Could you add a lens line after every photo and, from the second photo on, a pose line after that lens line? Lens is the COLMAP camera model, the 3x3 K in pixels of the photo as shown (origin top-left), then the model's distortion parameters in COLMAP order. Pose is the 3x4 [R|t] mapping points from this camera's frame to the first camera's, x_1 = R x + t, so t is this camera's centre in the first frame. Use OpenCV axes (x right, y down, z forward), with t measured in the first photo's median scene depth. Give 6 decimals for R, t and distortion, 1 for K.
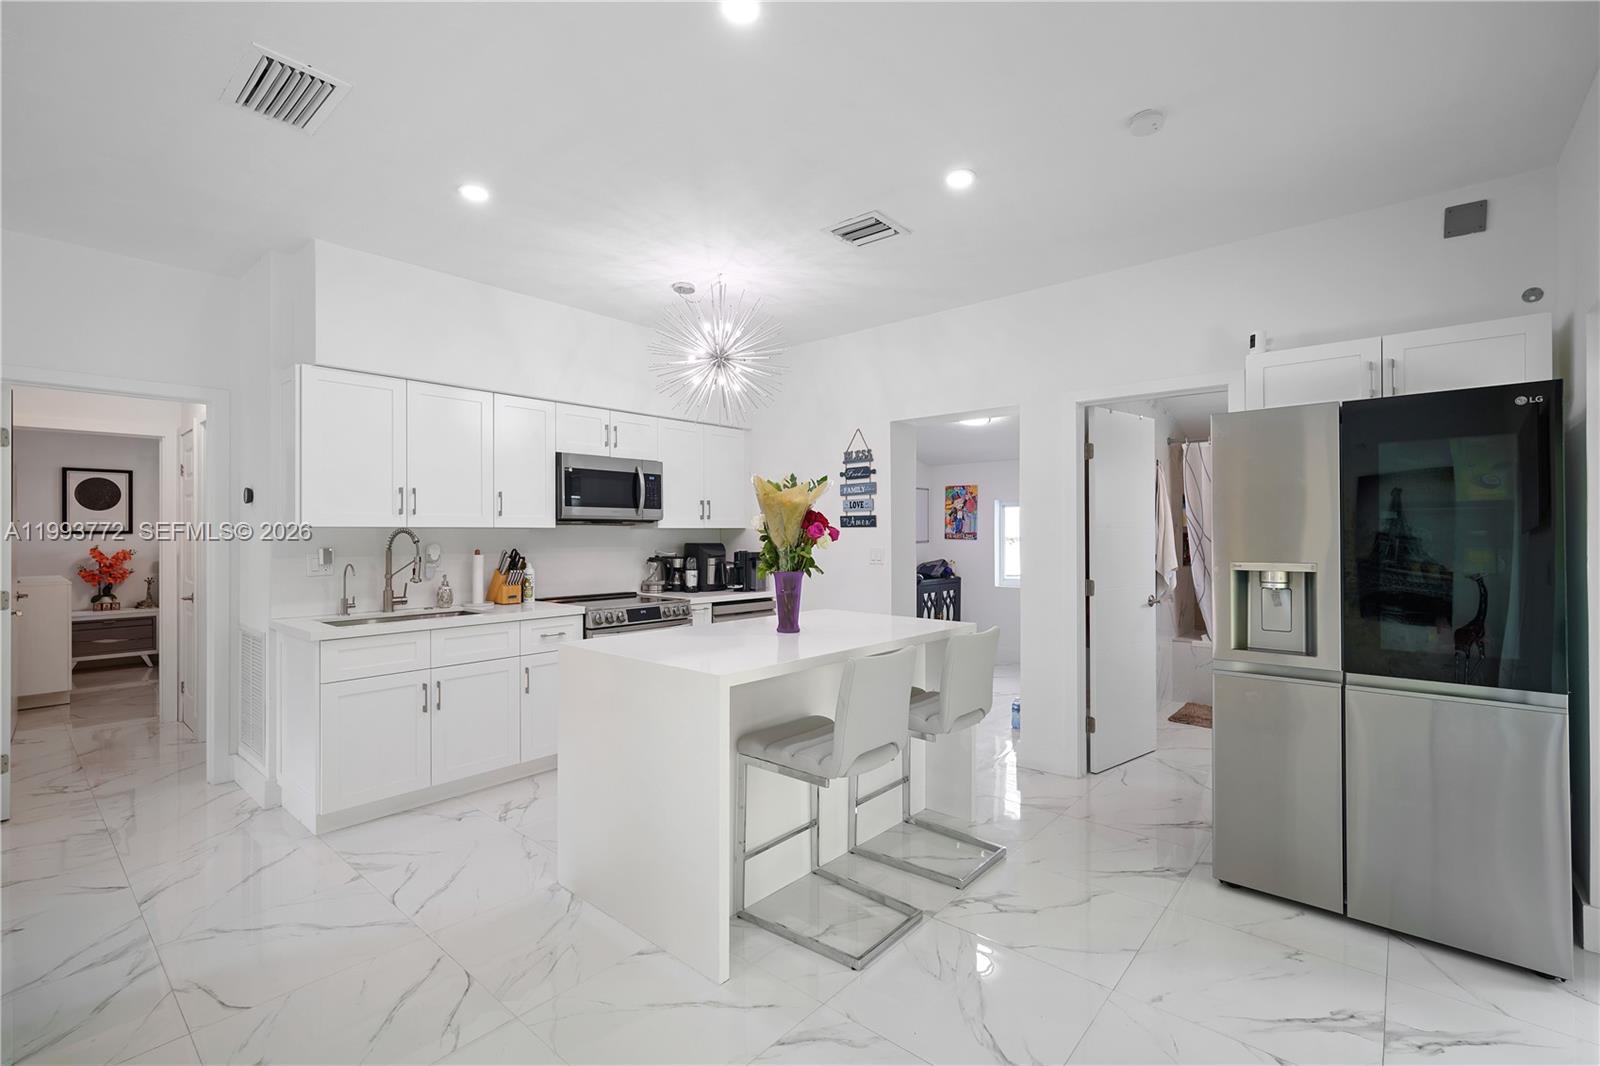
lens RADIAL K [[705.6, 0, 796.8], [0, 705.6, 531.6], [0, 0, 1]] dist [-0.002239, -0.000043]
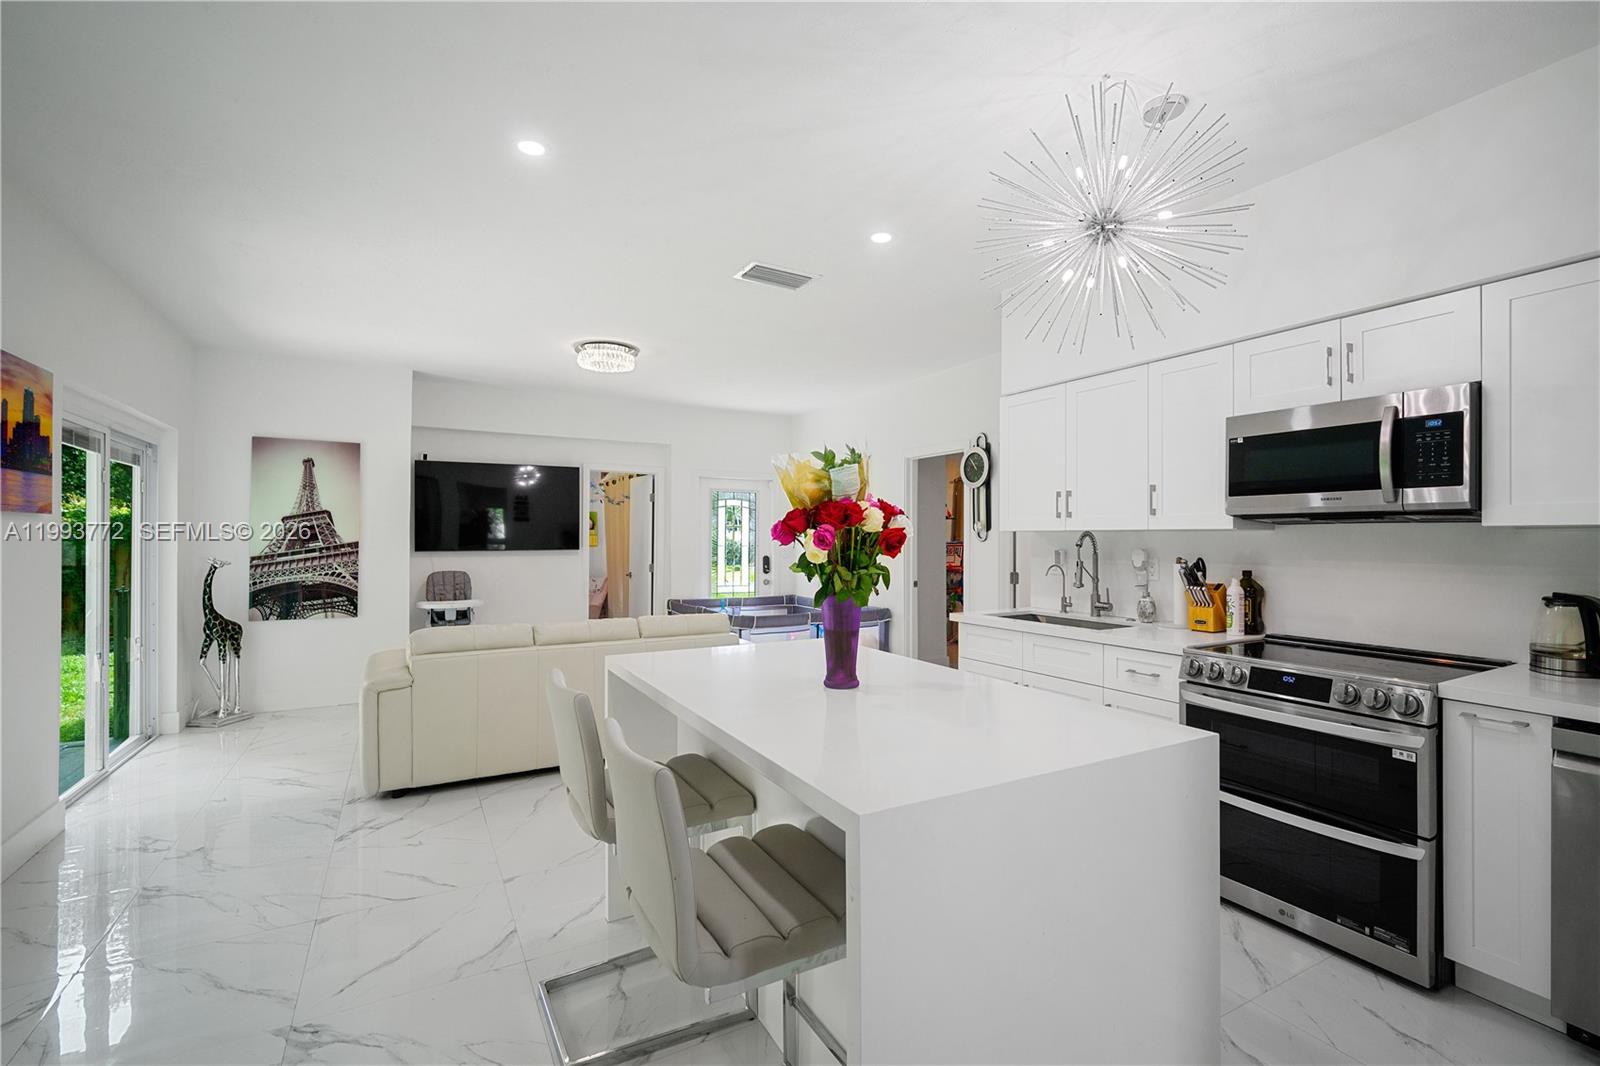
lens RADIAL K [[705.6, 0, 794.1], [0, 705.6, 540.1], [0, 0, 1]] dist [-0.002239, -0.000043]
pose [[-0.347588, 0.010094, -0.937593, 0.489427], [0.006875, 0.999943, 0.008217, -0.004483], [0.937622, -0.003589, -0.347637, 0.929009]]
